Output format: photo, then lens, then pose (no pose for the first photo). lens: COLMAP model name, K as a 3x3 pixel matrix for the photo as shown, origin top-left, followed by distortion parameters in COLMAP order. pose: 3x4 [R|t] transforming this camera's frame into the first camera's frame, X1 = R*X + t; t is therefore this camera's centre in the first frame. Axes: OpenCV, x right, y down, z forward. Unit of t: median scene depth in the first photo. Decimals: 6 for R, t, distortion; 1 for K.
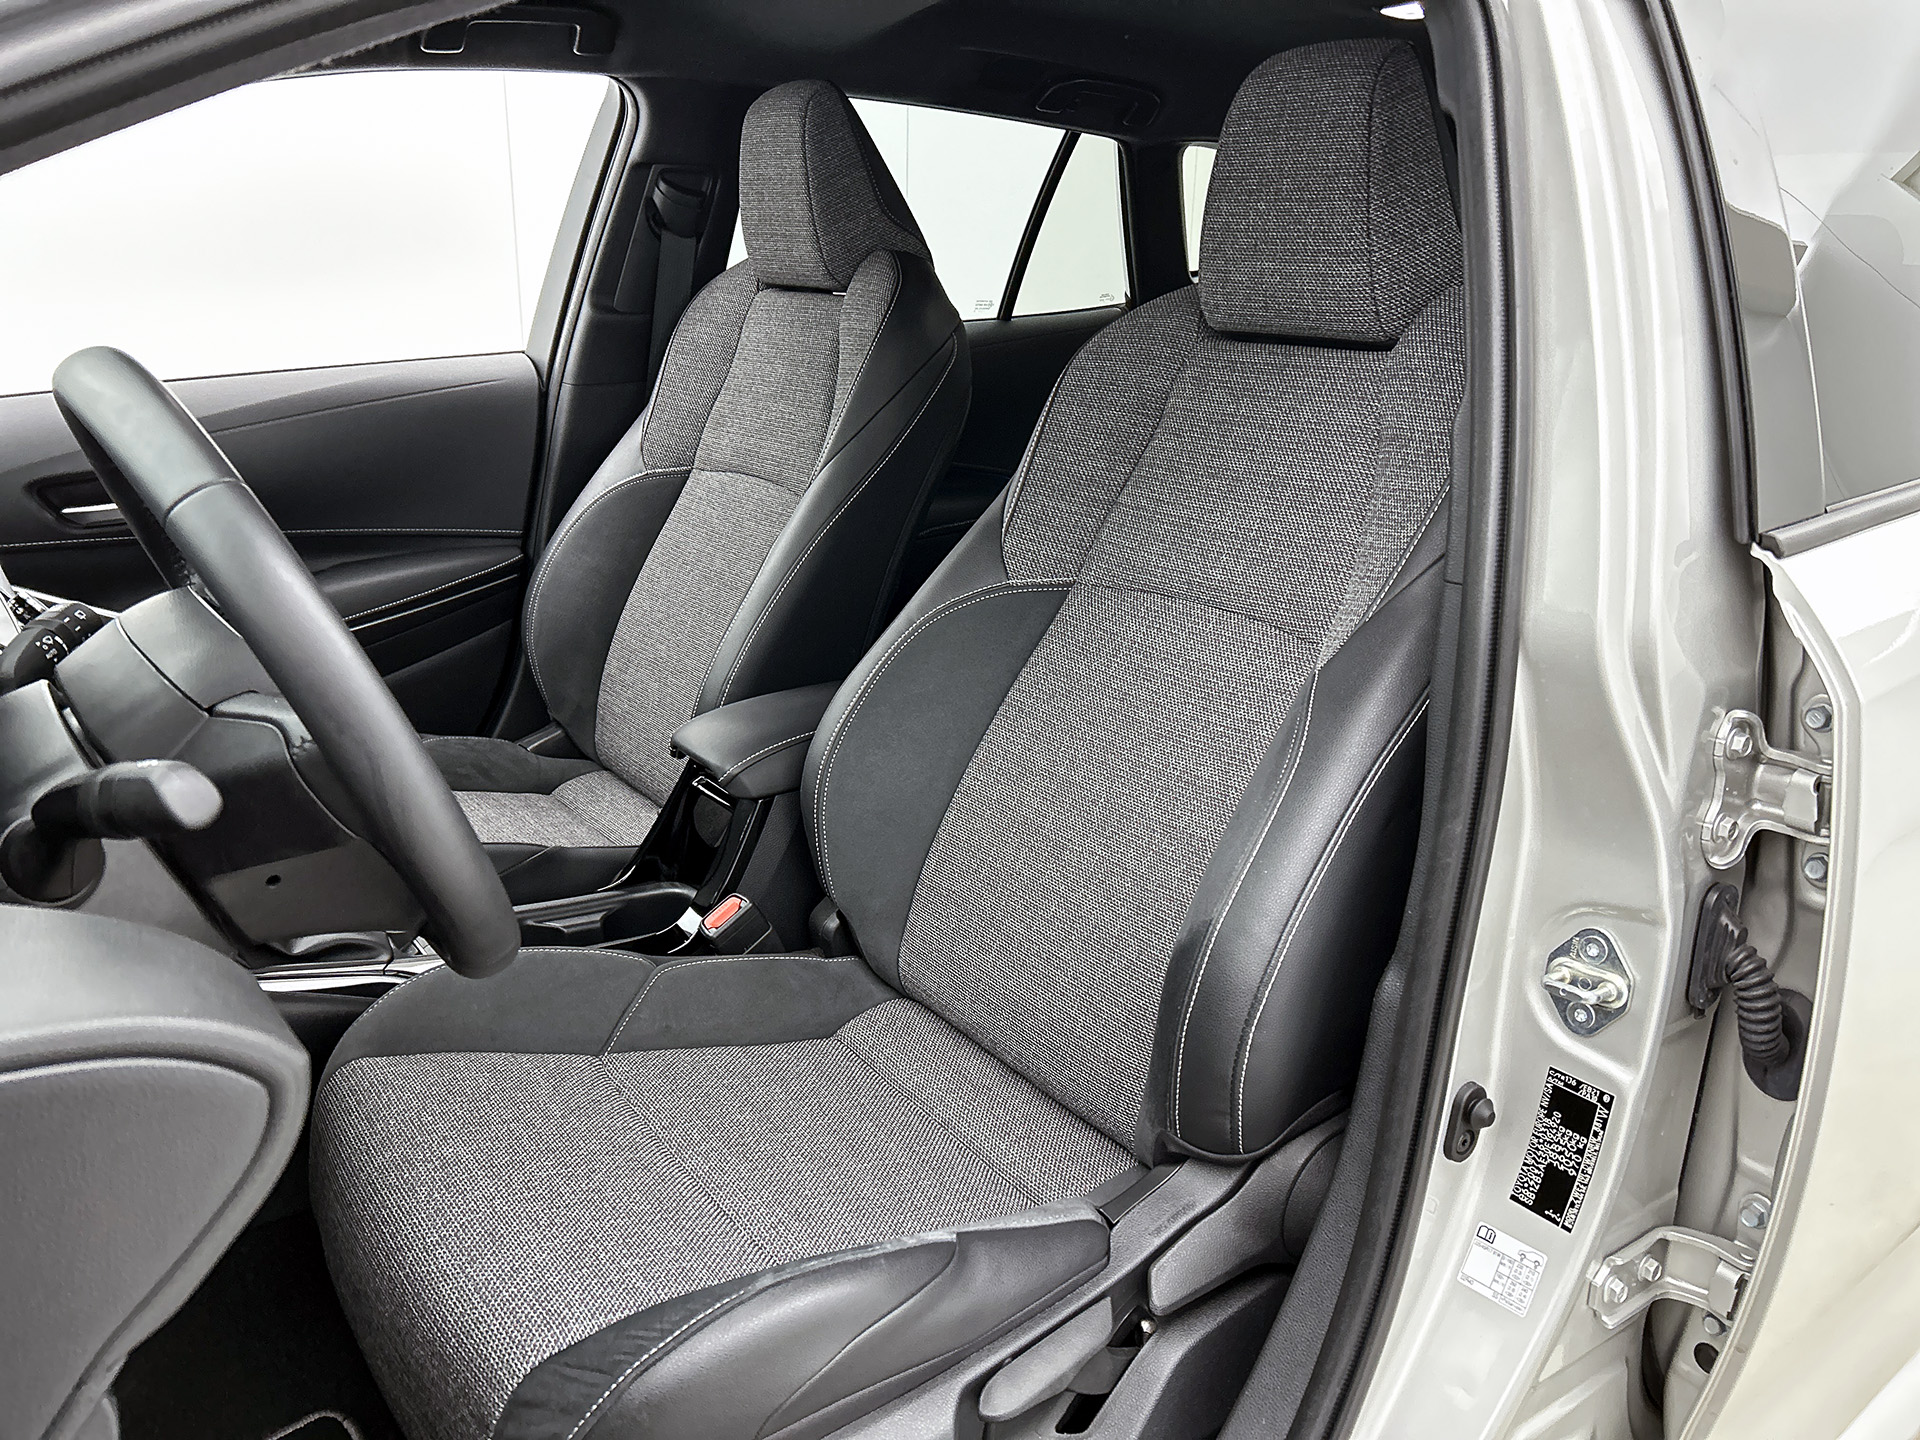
lens RADIAL K [[1453.6, 0, 960.0], [0, 1453.6, 720.0], [0, 0, 1]] dist [0.022985, -0.002668]
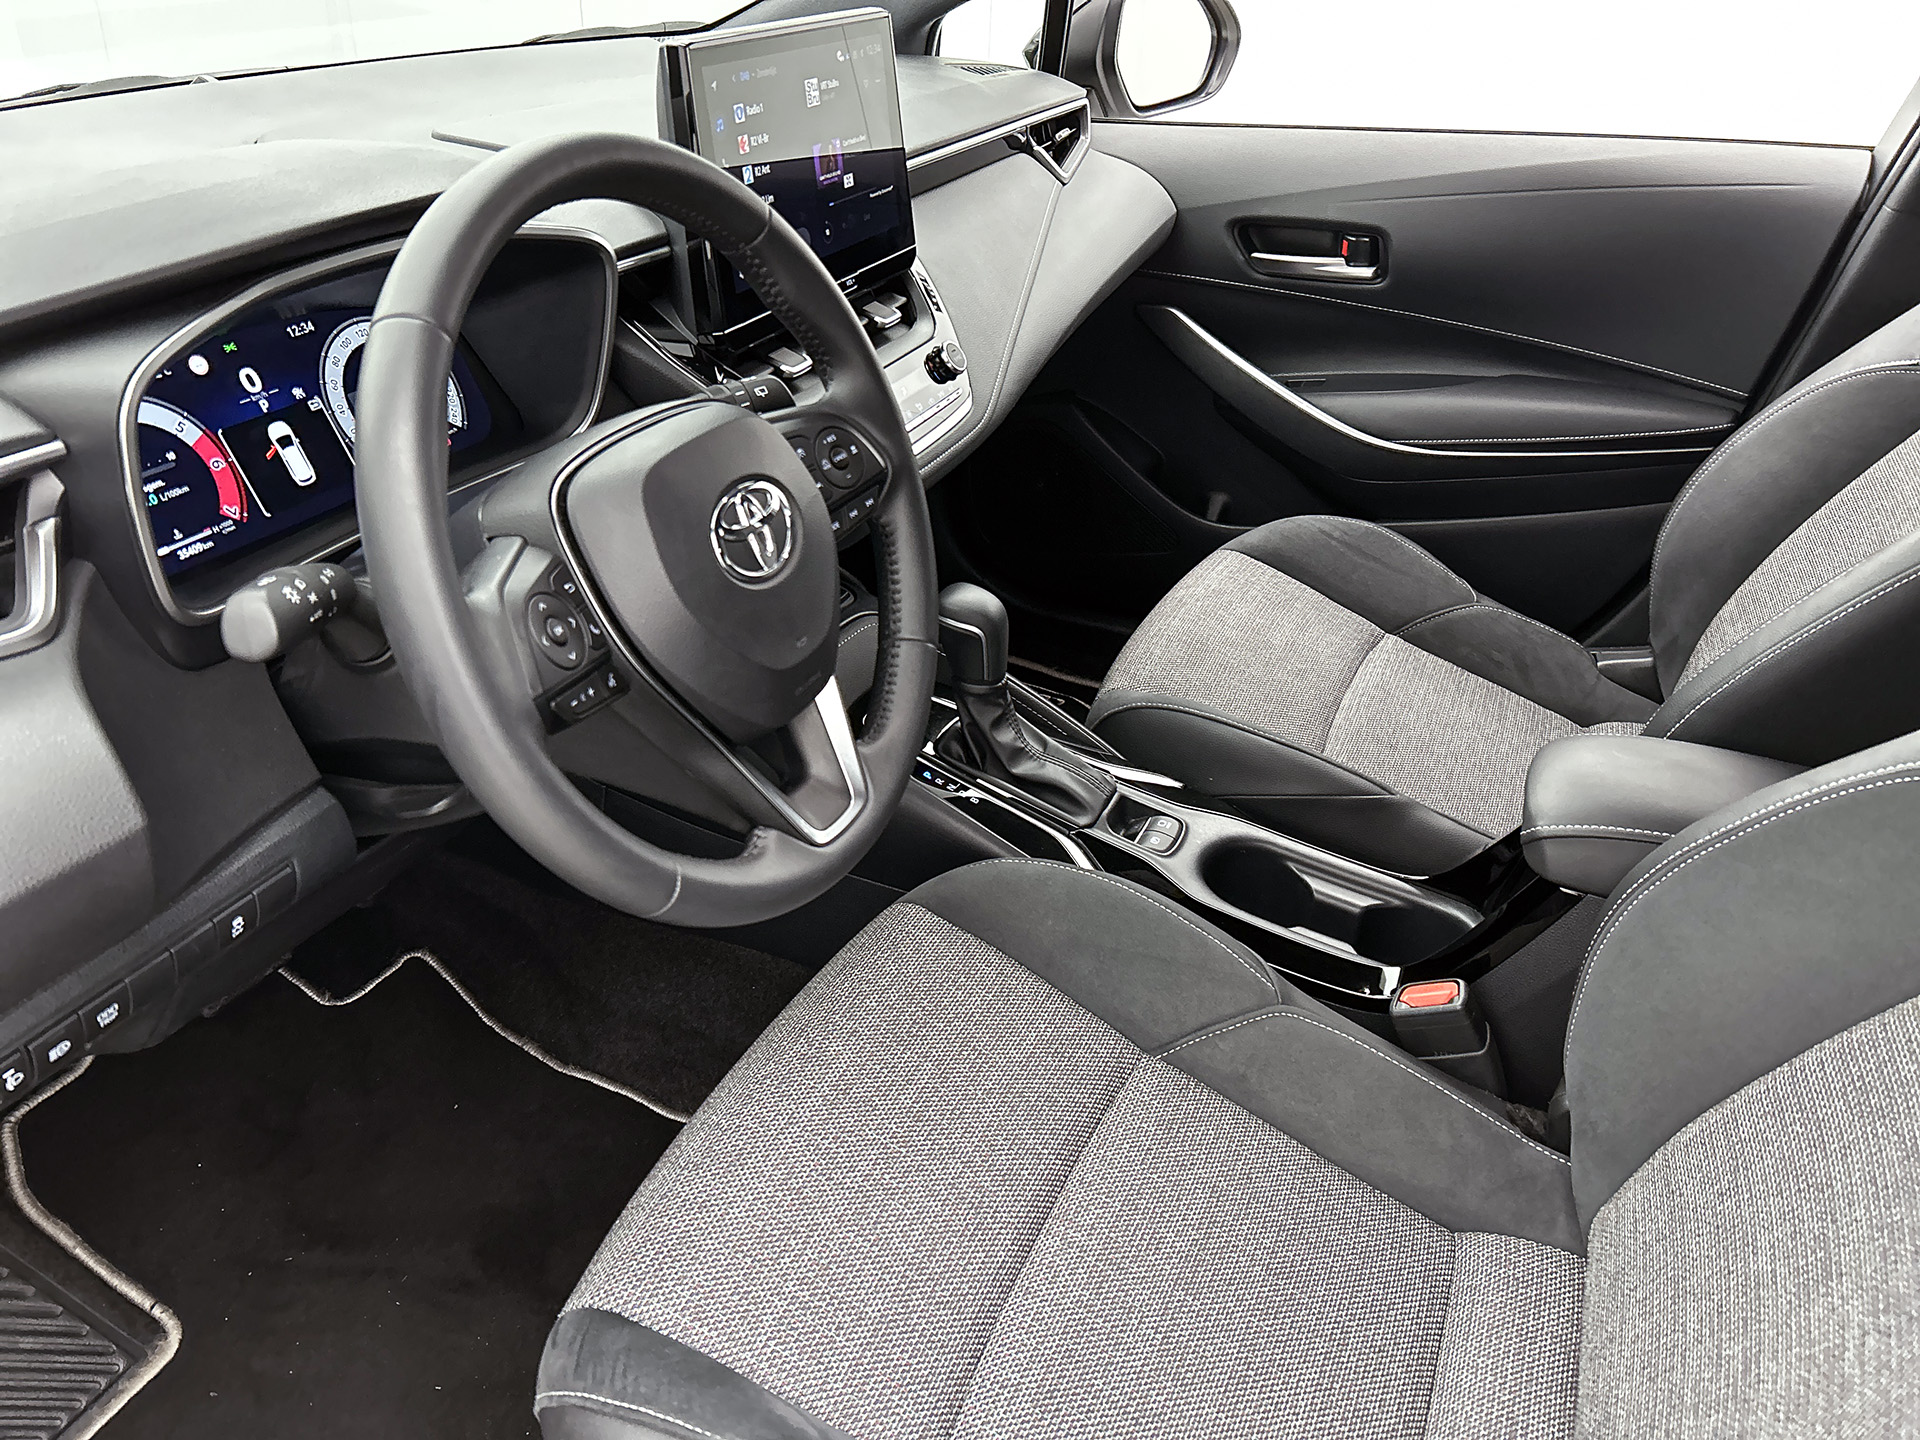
lens RADIAL K [[1433.1, 0, 960.0], [0, 1433.1, 720.0], [0, 0, 1]] dist [-0.014180, -0.003428]
pose [[0.459613, 0.446473, -0.767736, 0.206397], [-0.291370, 0.892408, 0.344544, -0.159610], [0.838963, 0.065339, 0.540251, 0.389501]]
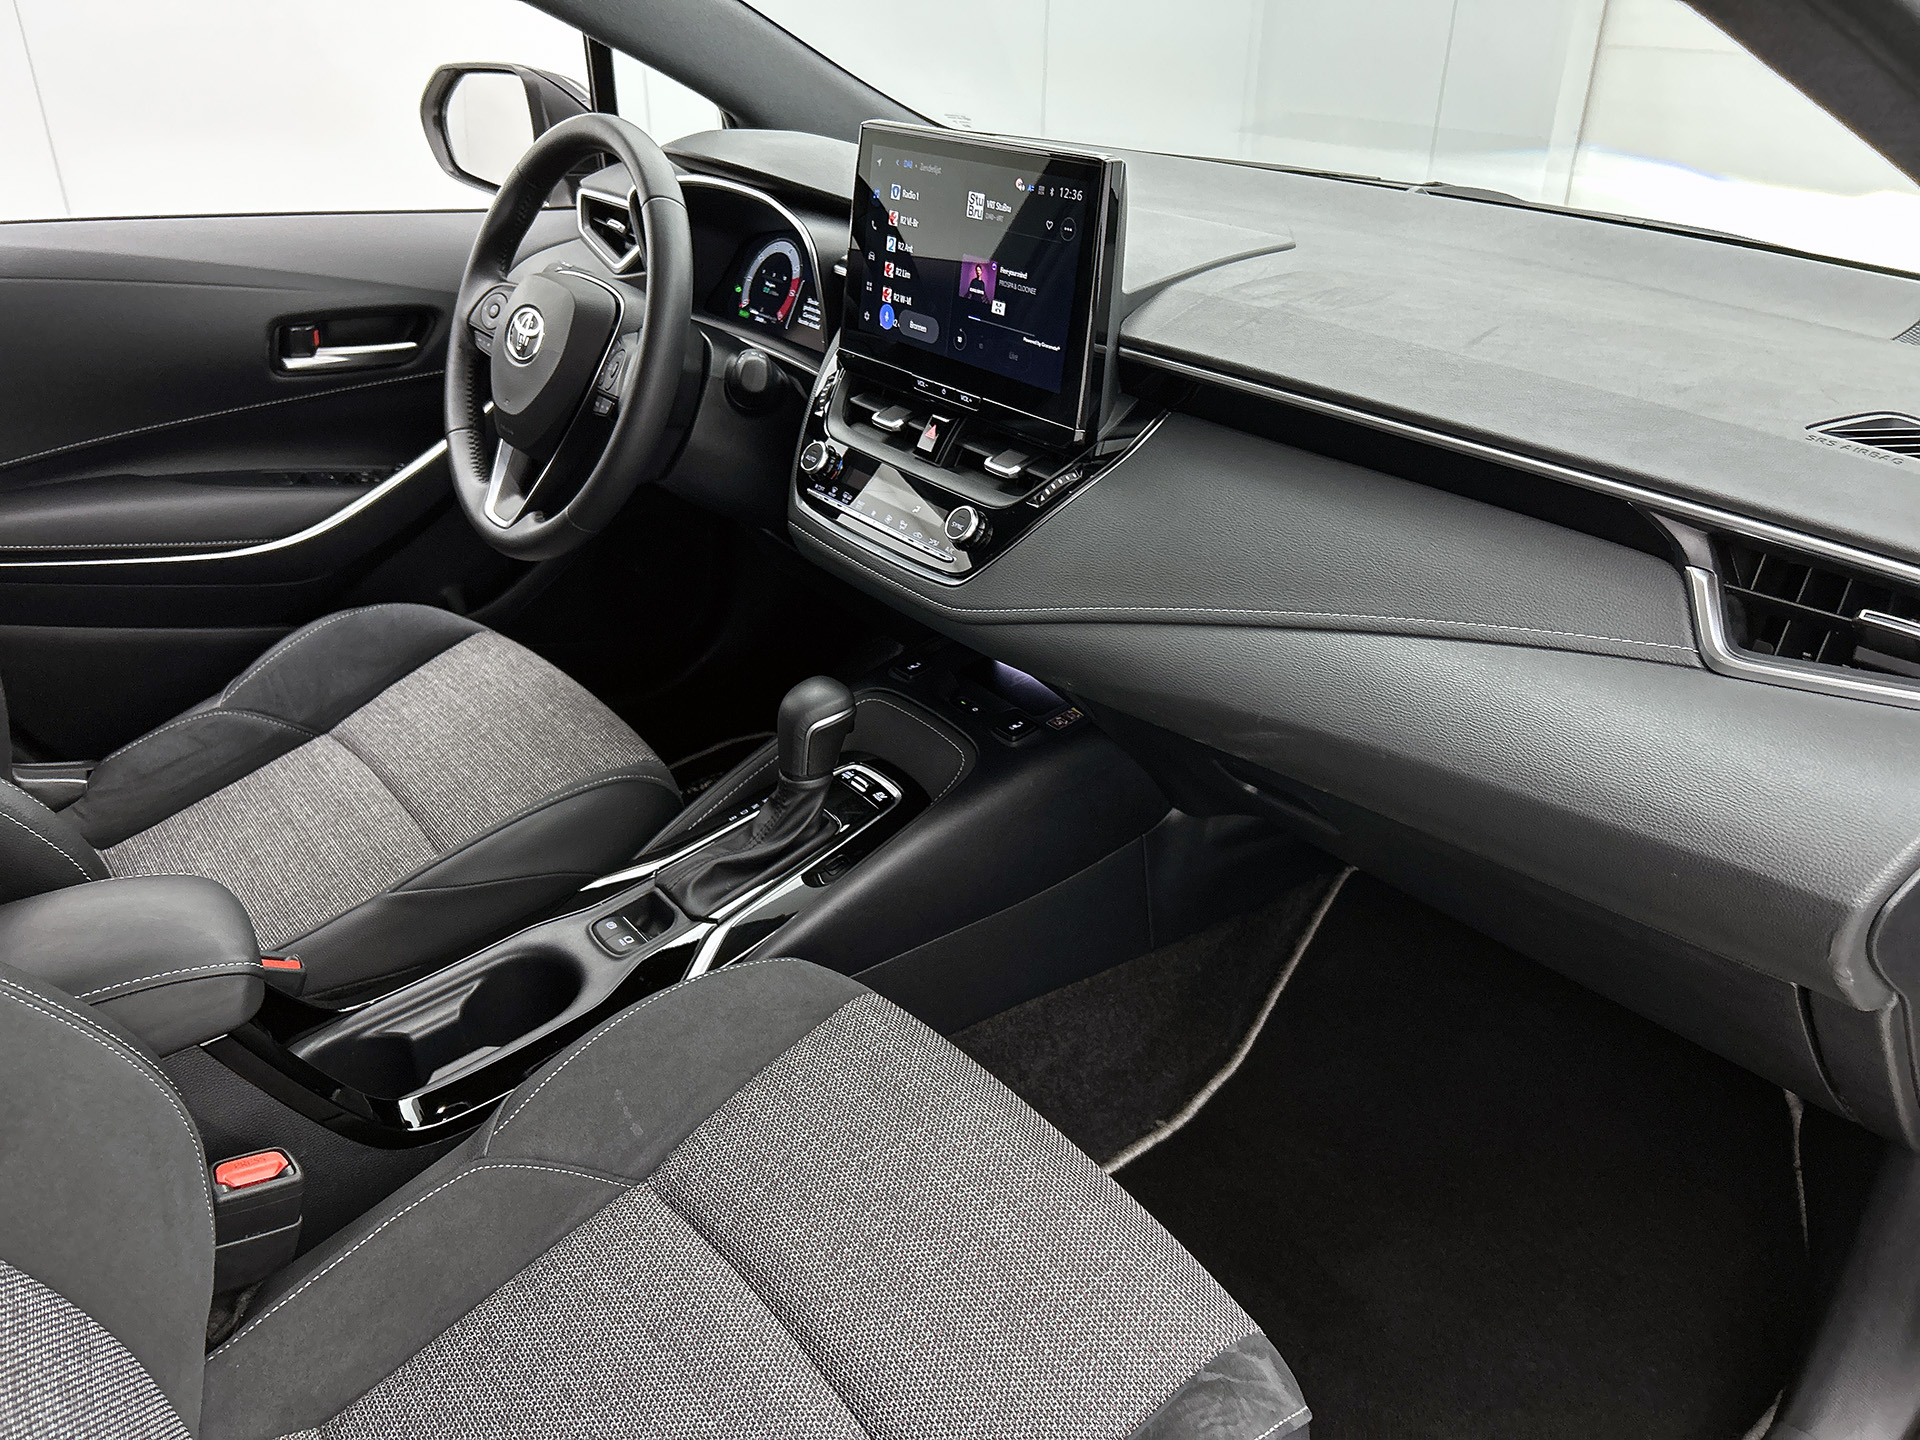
lens RADIAL K [[1453.6, 0, 960.0], [0, 1453.6, 720.0], [0, 0, 1]] dist [0.022985, -0.002668]
pose [[-0.998979, -0.037660, -0.024970, -0.498028], [-0.044151, 0.695928, 0.716753, -0.521638], [-0.009616, 0.717123, -0.696880, 1.398239]]
